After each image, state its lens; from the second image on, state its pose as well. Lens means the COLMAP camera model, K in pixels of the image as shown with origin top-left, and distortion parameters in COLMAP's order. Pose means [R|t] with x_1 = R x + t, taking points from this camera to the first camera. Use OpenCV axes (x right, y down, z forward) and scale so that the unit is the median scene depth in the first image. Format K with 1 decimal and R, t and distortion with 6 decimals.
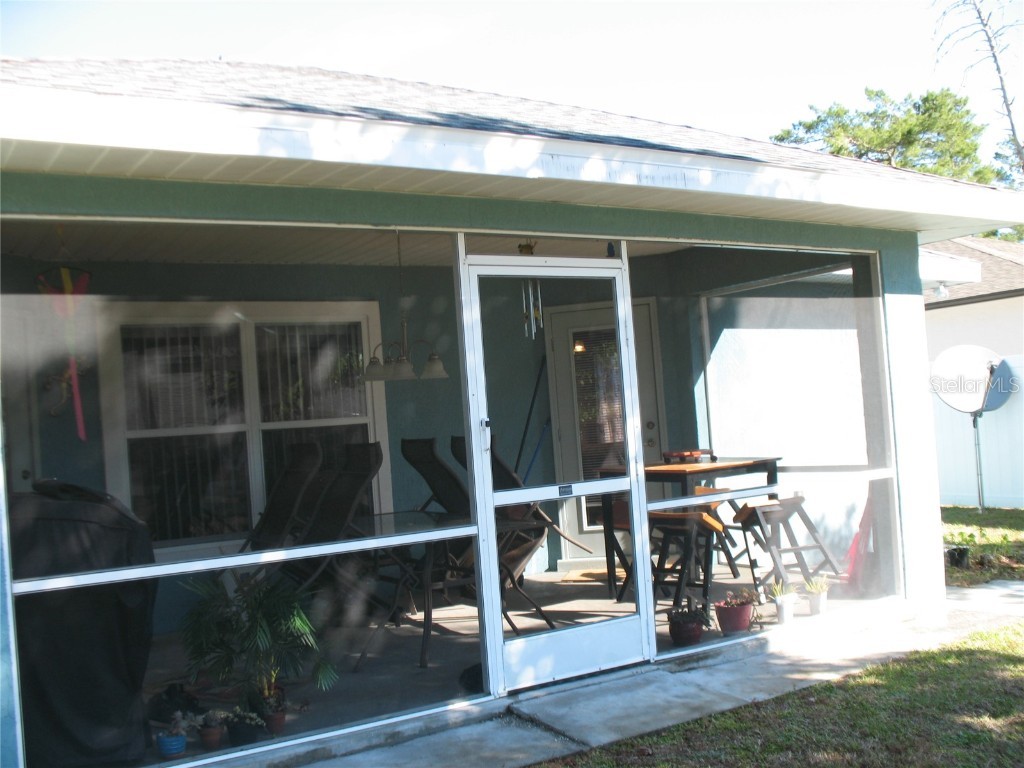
lens RADIAL K [[1055.4, 0, 517.3], [0, 1055.4, 384.3], [0, 0, 1]] dist [-0.188372, 0.210562]
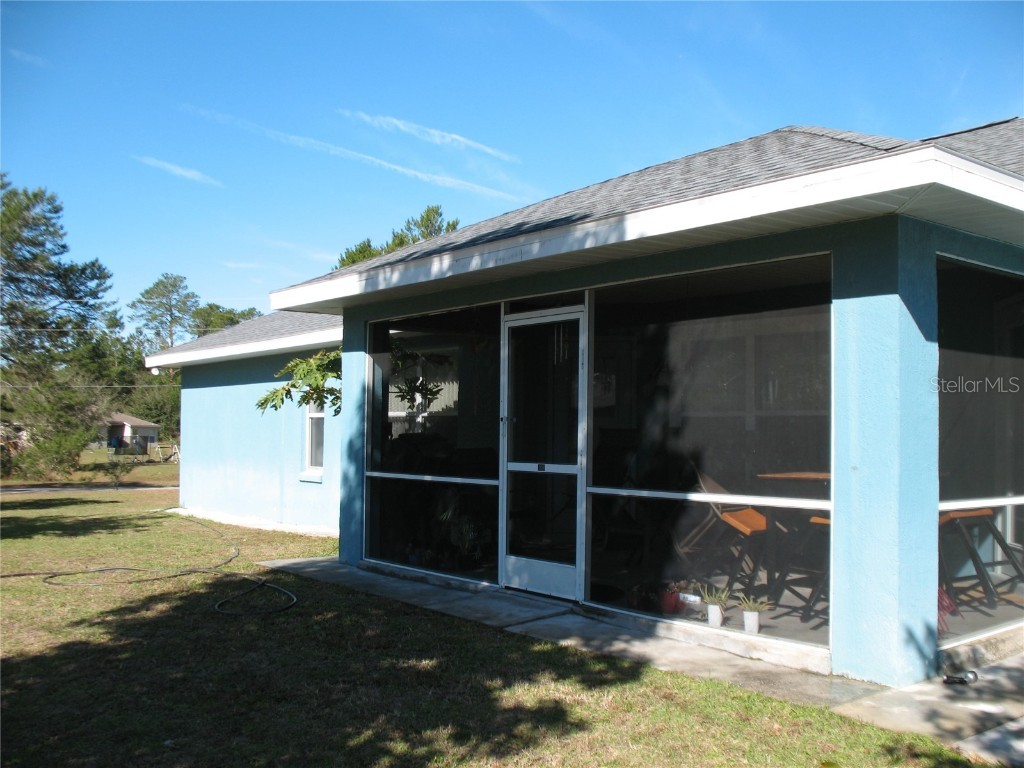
lens RADIAL K [[1055.4, 0, 517.3], [0, 1055.4, 384.3], [0, 0, 1]] dist [-0.188372, 0.210562]
pose [[0.092597, 0.023979, -0.995415, 1.536495], [0.019737, 0.999469, 0.025912, -0.056573], [0.995508, -0.022046, 0.092075, 0.839348]]
